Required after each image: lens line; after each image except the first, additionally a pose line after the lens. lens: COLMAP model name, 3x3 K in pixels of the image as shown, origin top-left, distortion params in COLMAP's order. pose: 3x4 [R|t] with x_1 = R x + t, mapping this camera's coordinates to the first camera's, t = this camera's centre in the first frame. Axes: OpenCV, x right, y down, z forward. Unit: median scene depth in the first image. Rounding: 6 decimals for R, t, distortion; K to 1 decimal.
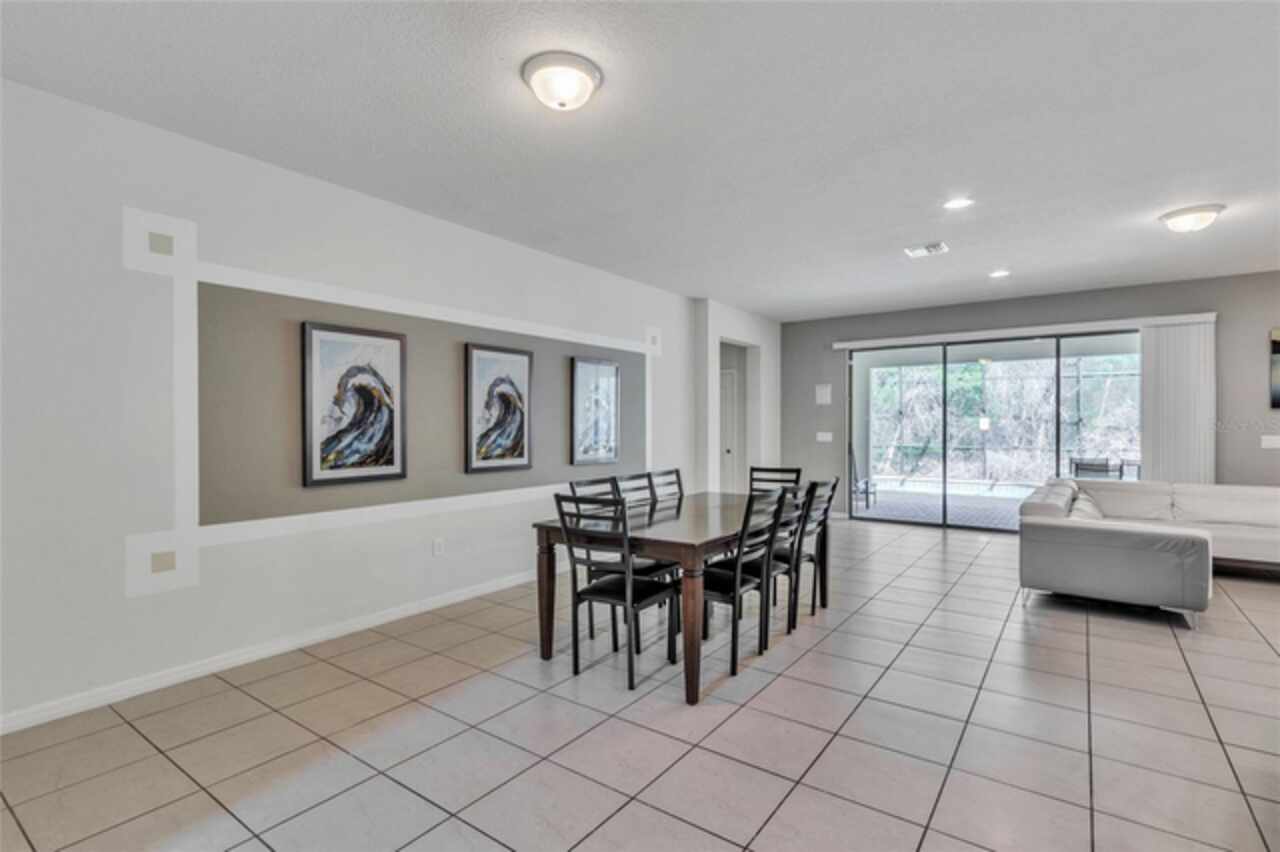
lens RADIAL K [[603.6, 0, 640.0], [0, 603.6, 426.0], [0, 0, 1]] dist [-0.001928, -0.001192]
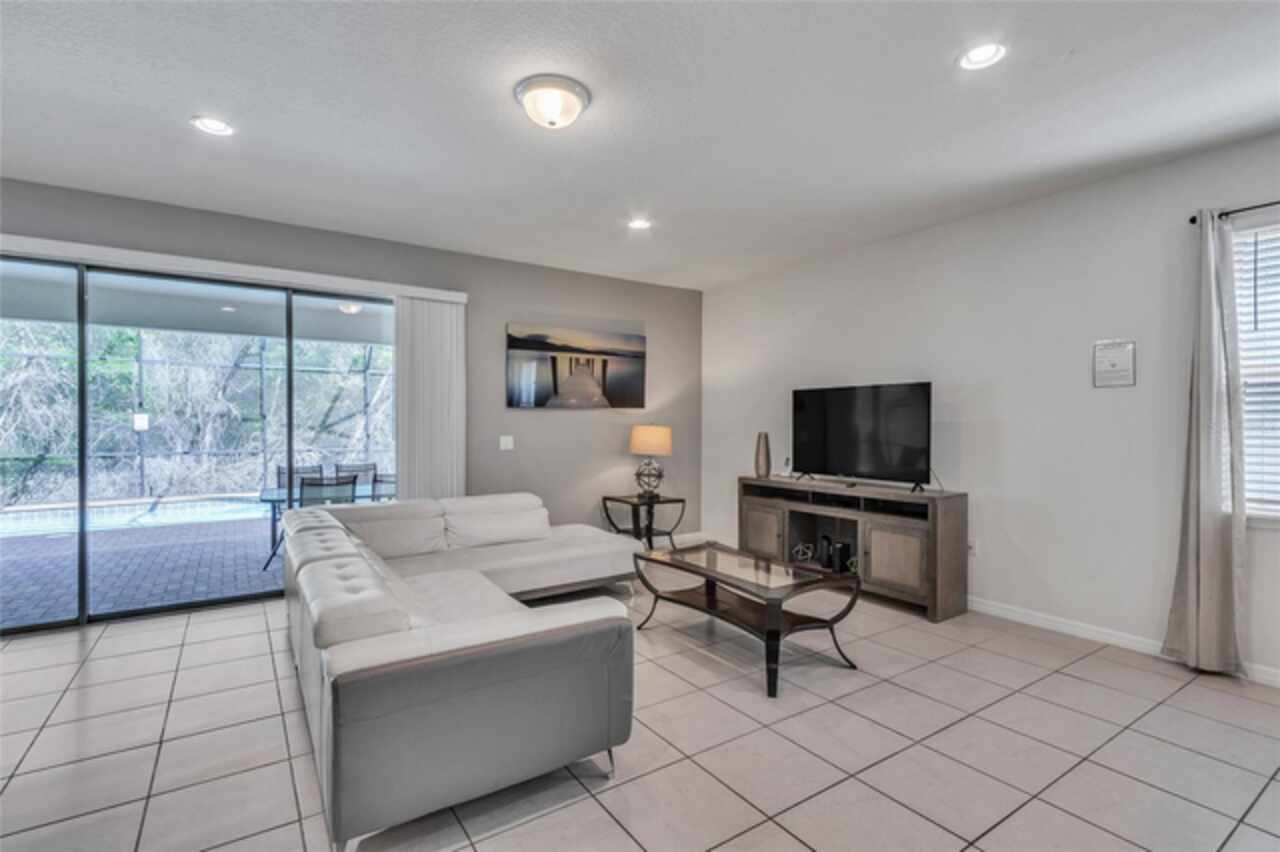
lens RADIAL K [[603.6, 0, 640.0], [0, 603.6, 426.0], [0, 0, 1]] dist [-0.001928, -0.001192]
pose [[0.340811, -0.004601, 0.940120, 0.069733], [0.001600, 0.999989, 0.004314, -0.000888], [-0.940130, 0.000034, 0.340815, 0.142520]]
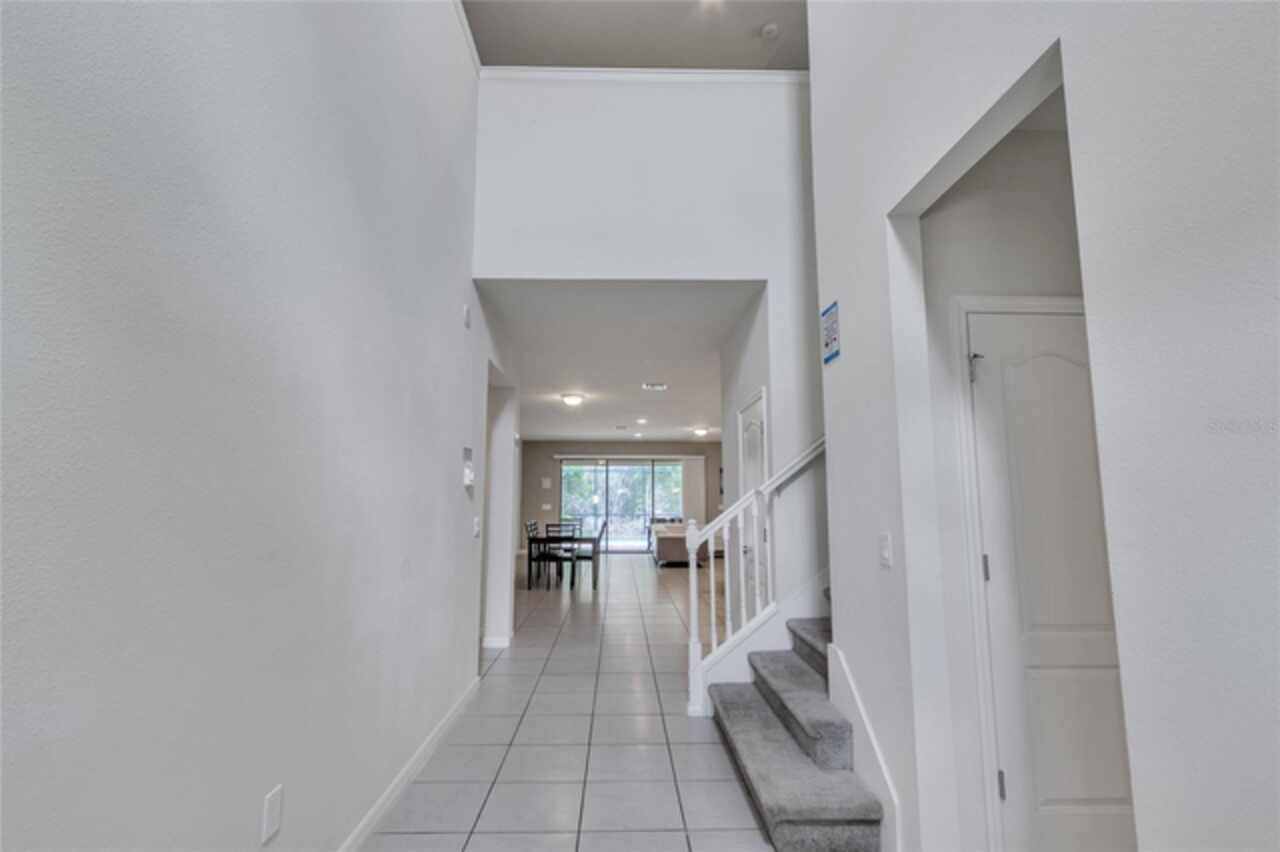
lens RADIAL K [[603.6, 0, 640.0], [0, 603.6, 426.0], [0, 0, 1]] dist [-0.001928, -0.001192]
pose [[0.783605, 0.075173, 0.616694, -0.266479], [0.003736, 0.992064, -0.125677, 0.002800], [-0.621248, 0.100785, 0.777106, -0.261131]]
